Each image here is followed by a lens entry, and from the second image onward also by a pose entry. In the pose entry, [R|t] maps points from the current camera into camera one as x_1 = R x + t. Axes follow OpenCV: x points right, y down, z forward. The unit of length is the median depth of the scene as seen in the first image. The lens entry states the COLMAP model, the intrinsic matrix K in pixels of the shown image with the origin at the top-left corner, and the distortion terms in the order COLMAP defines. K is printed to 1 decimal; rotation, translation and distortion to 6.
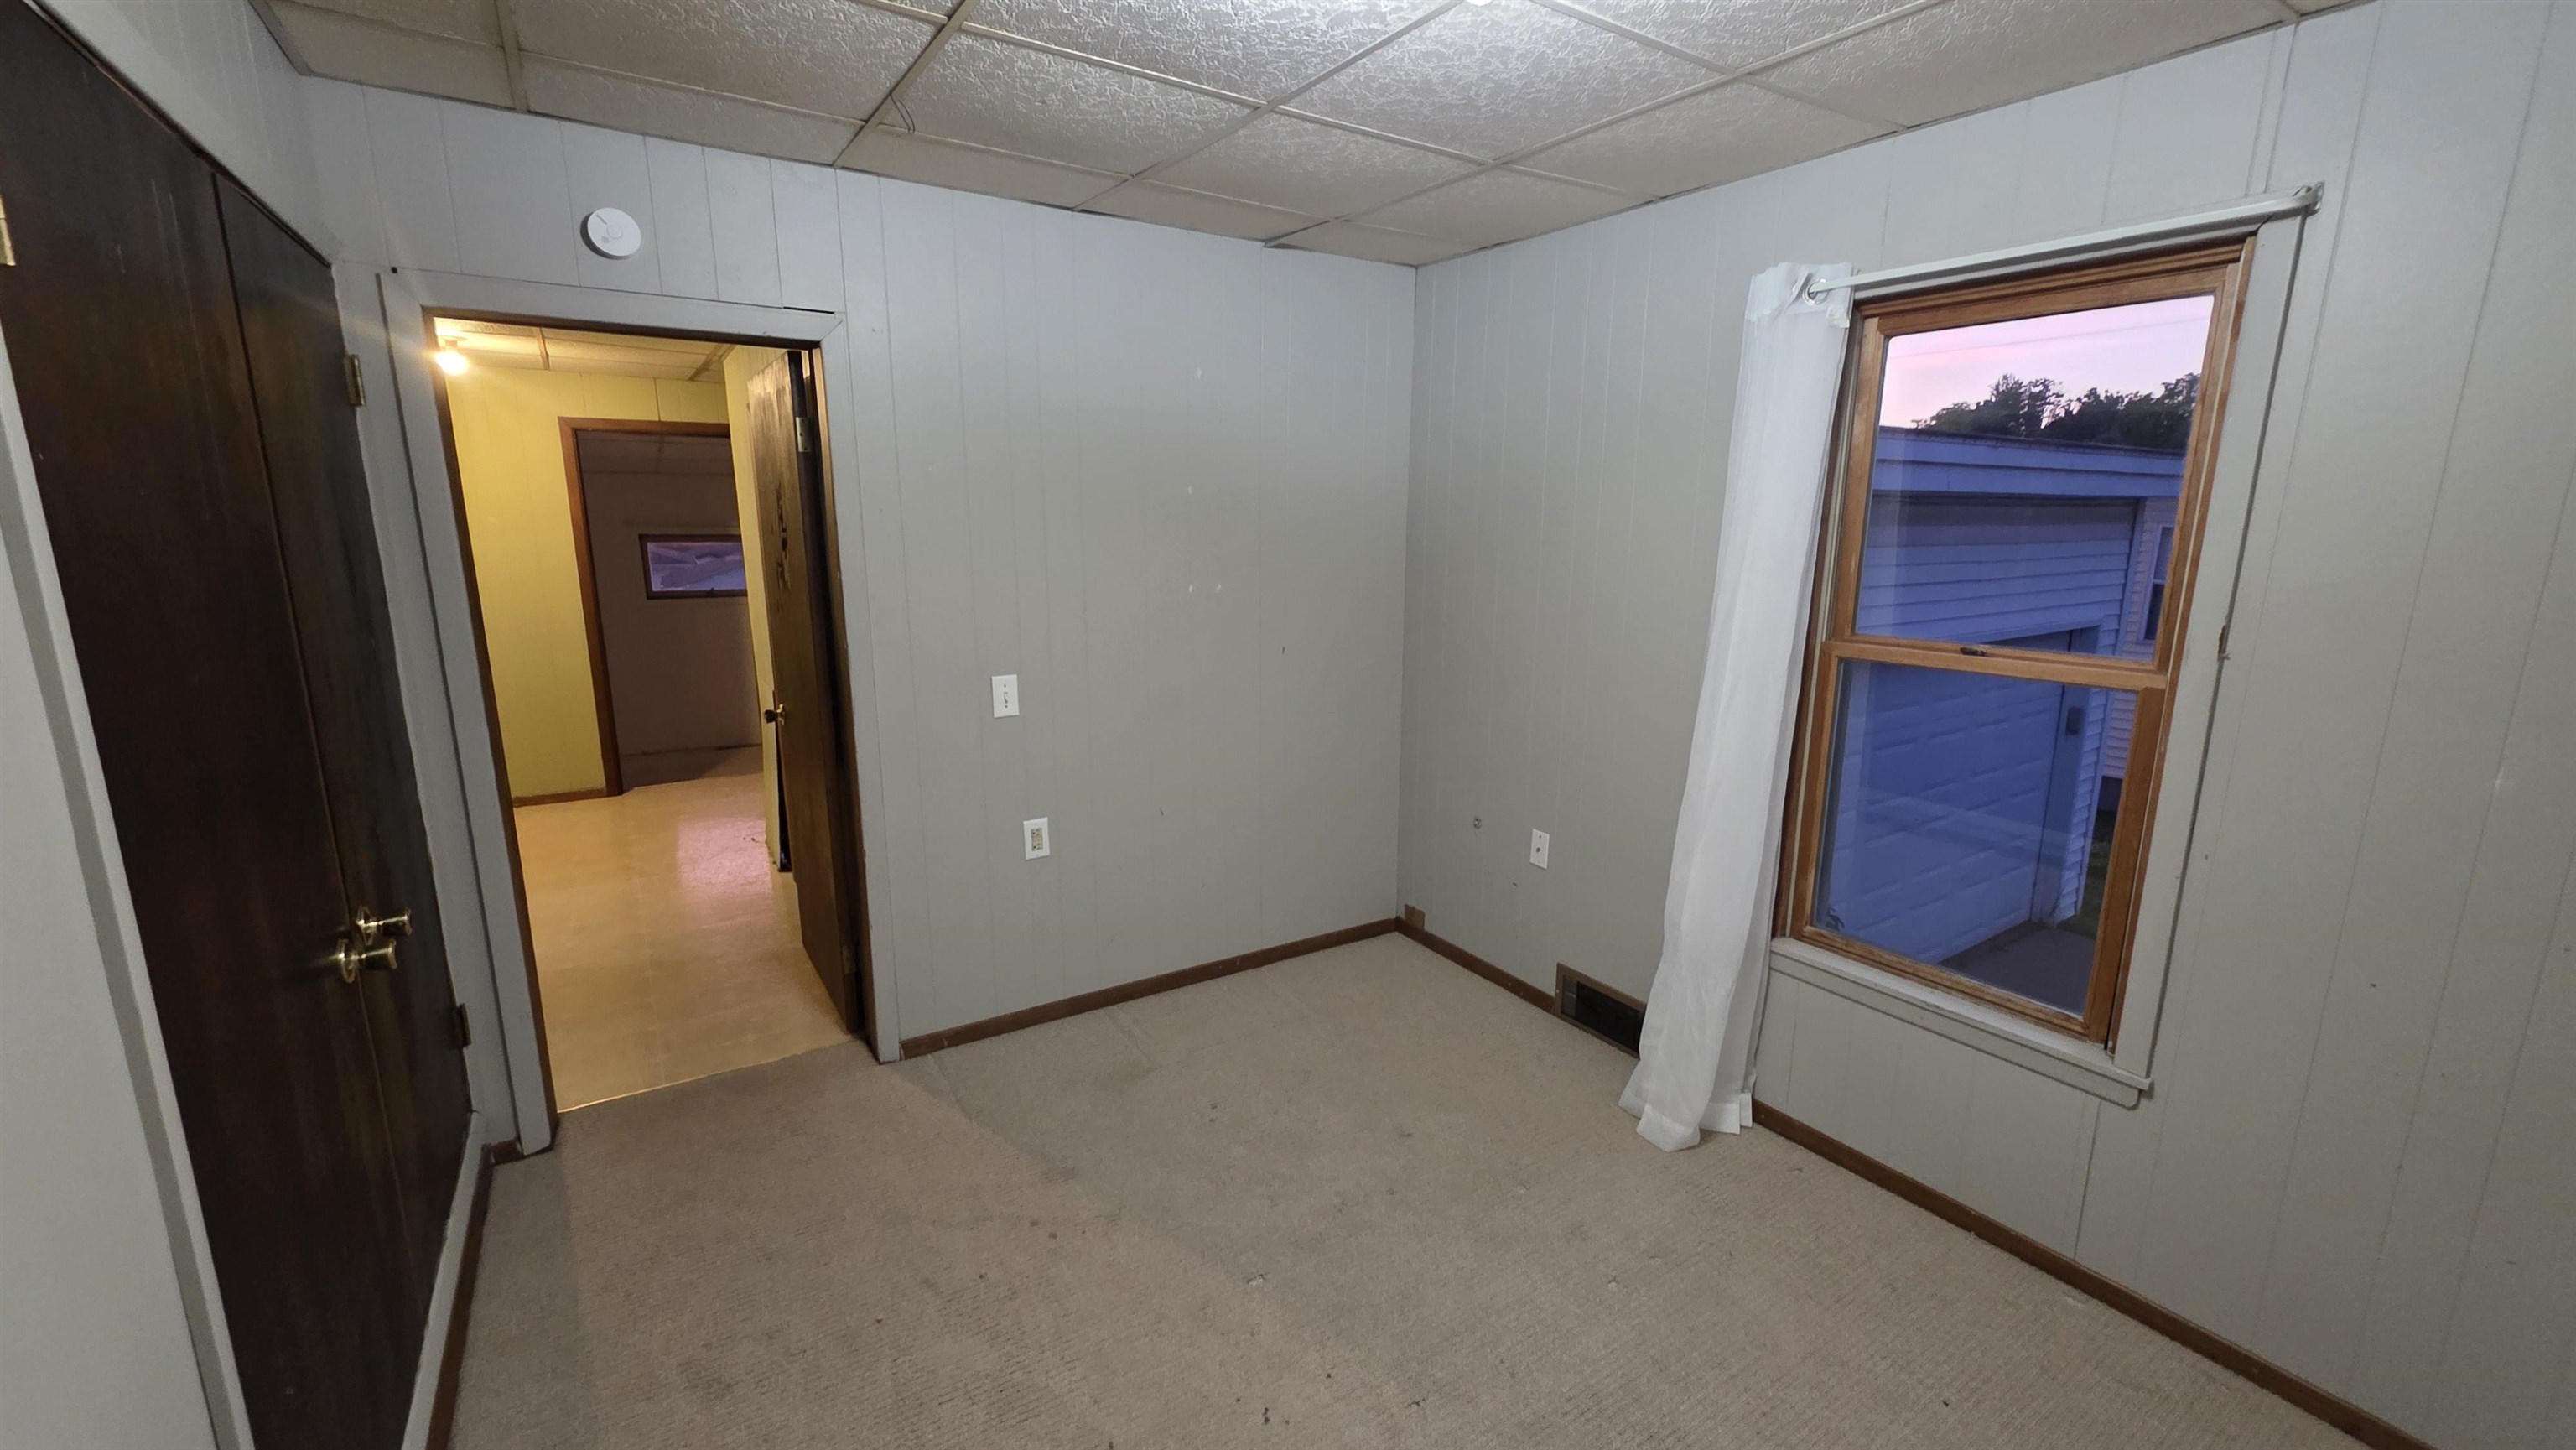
lens RADIAL K [[1024.3, 0, 1286.9], [0, 1024.3, 718.1], [0, 0, 1]] dist [0.004087, 0.000675]
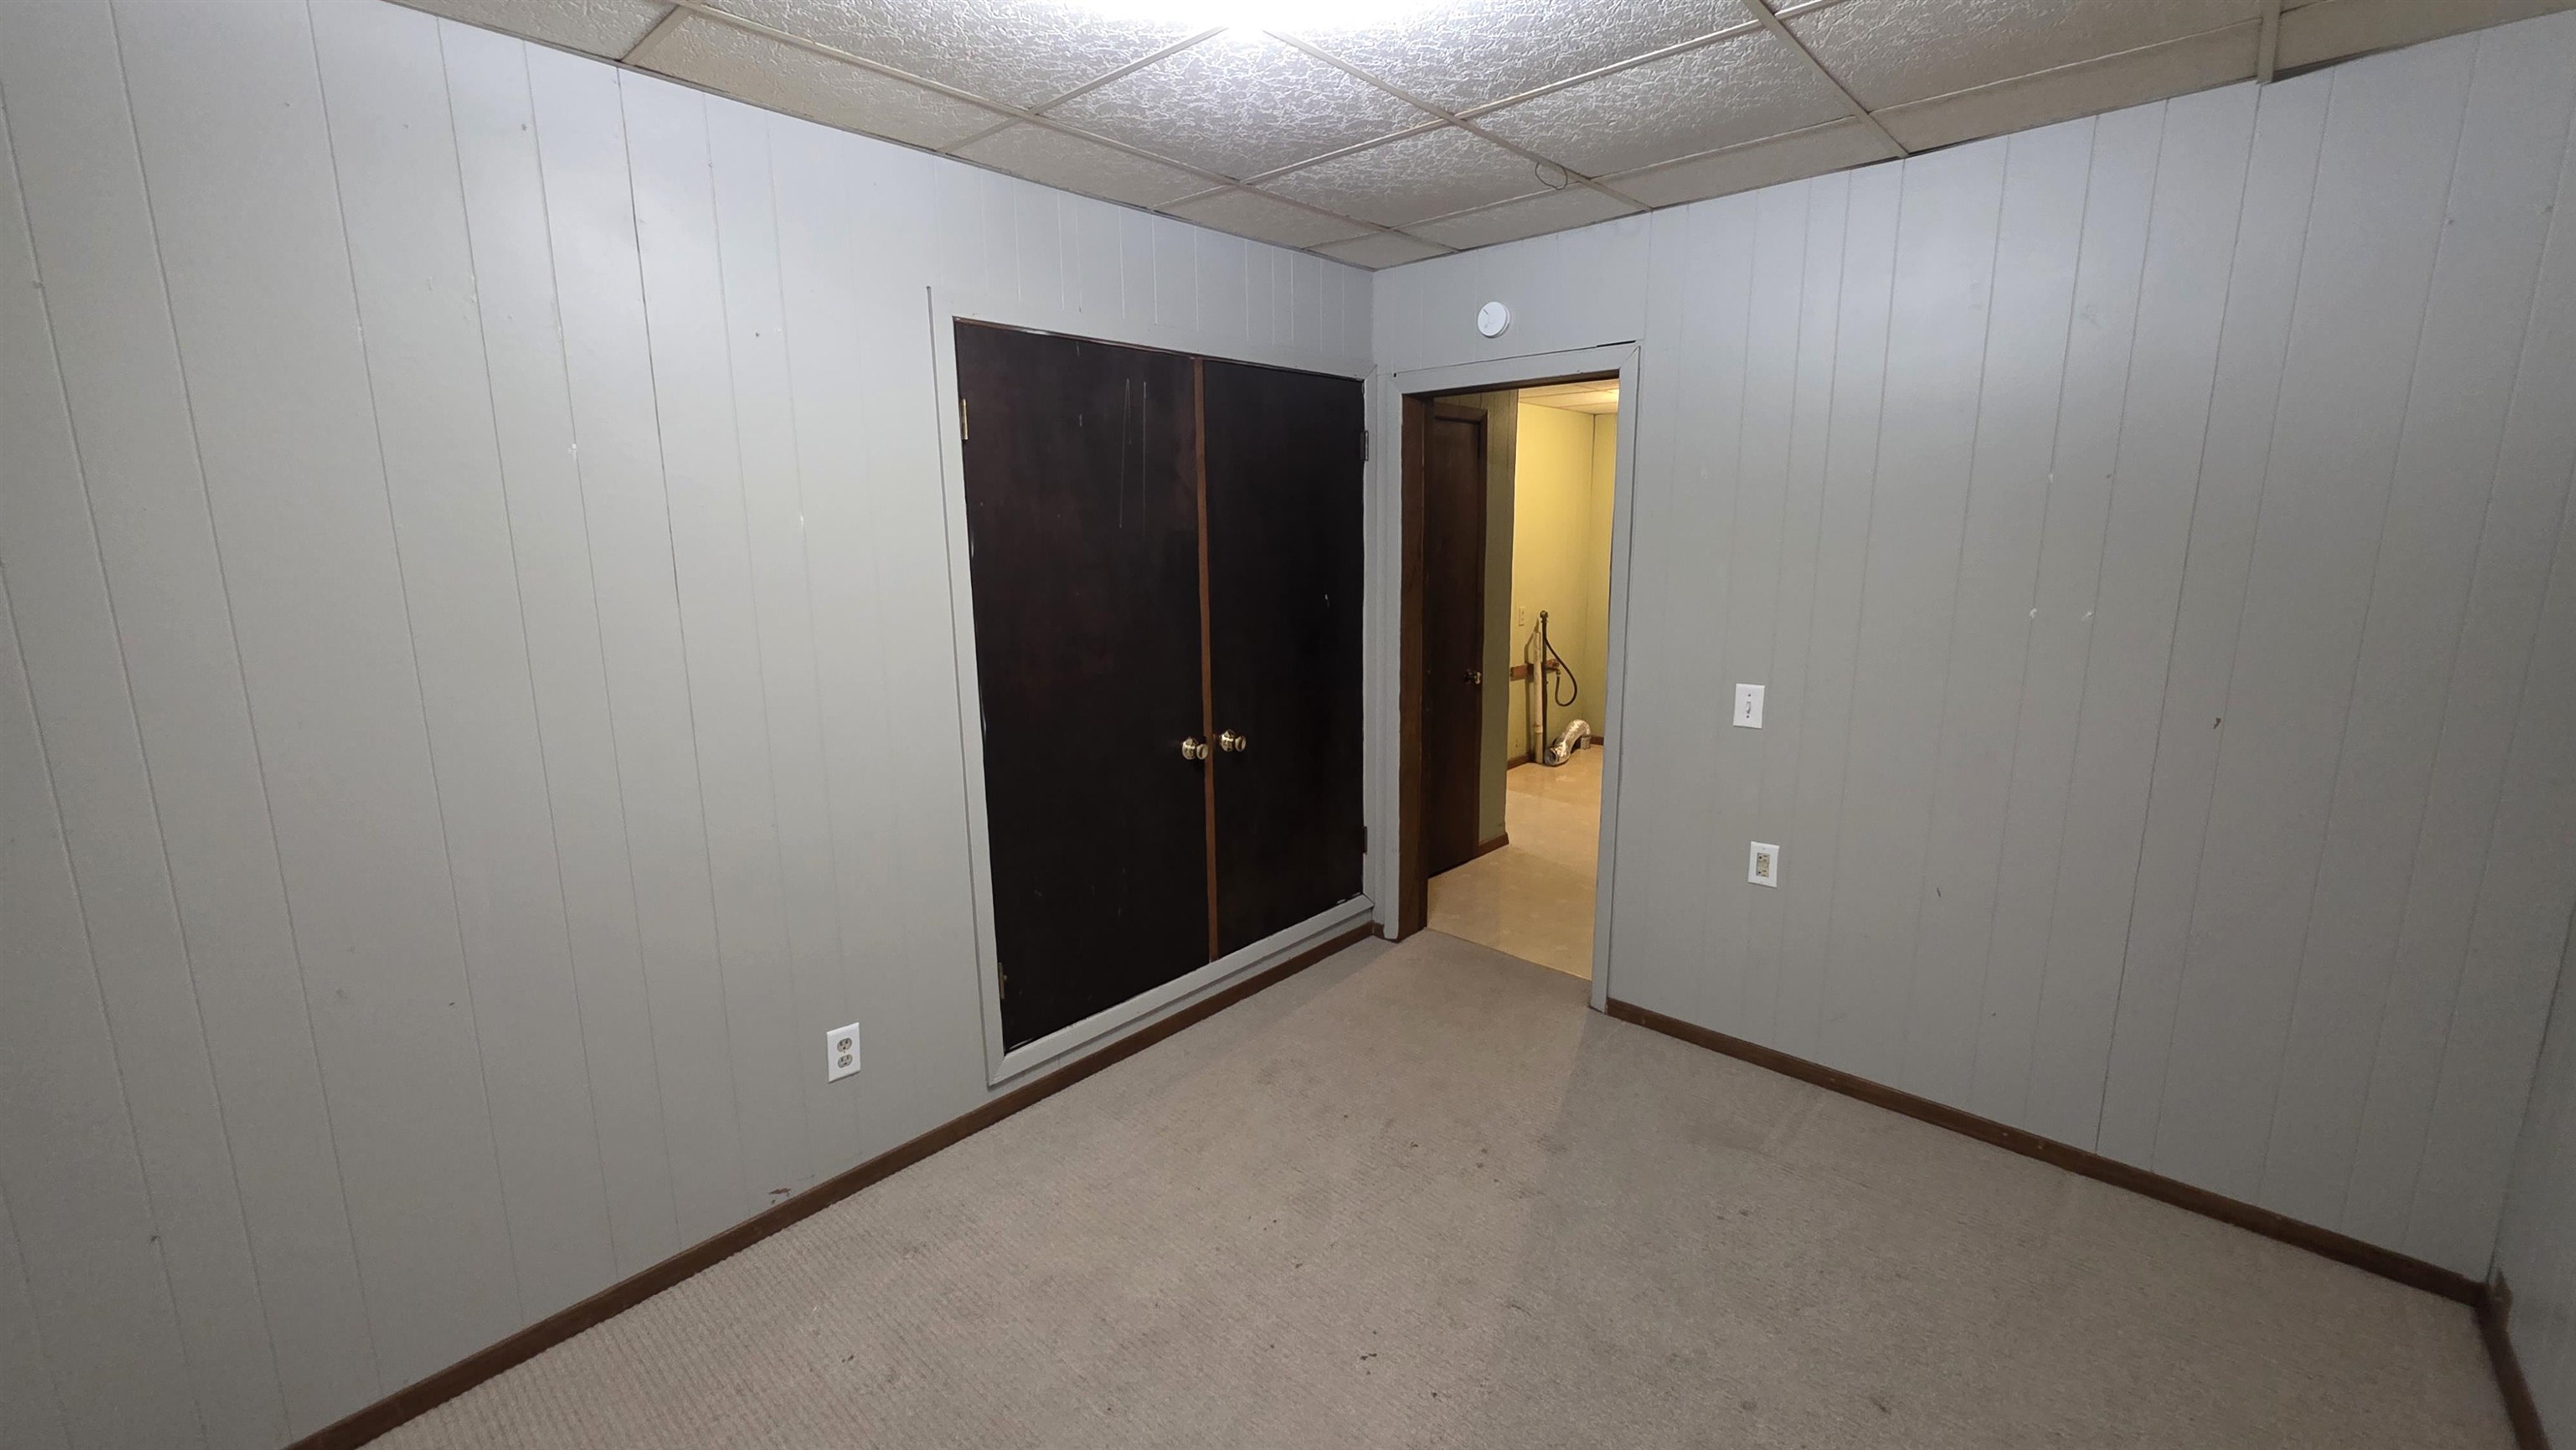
lens RADIAL K [[1024.3, 0, 1286.9], [0, 1024.3, 718.1], [0, 0, 1]] dist [0.004087, 0.000675]
pose [[0.255564, 0.171963, -0.951376, 0.557674], [-0.176683, 0.975789, 0.128914, -0.060904], [0.950510, 0.135146, 0.279760, 0.341686]]
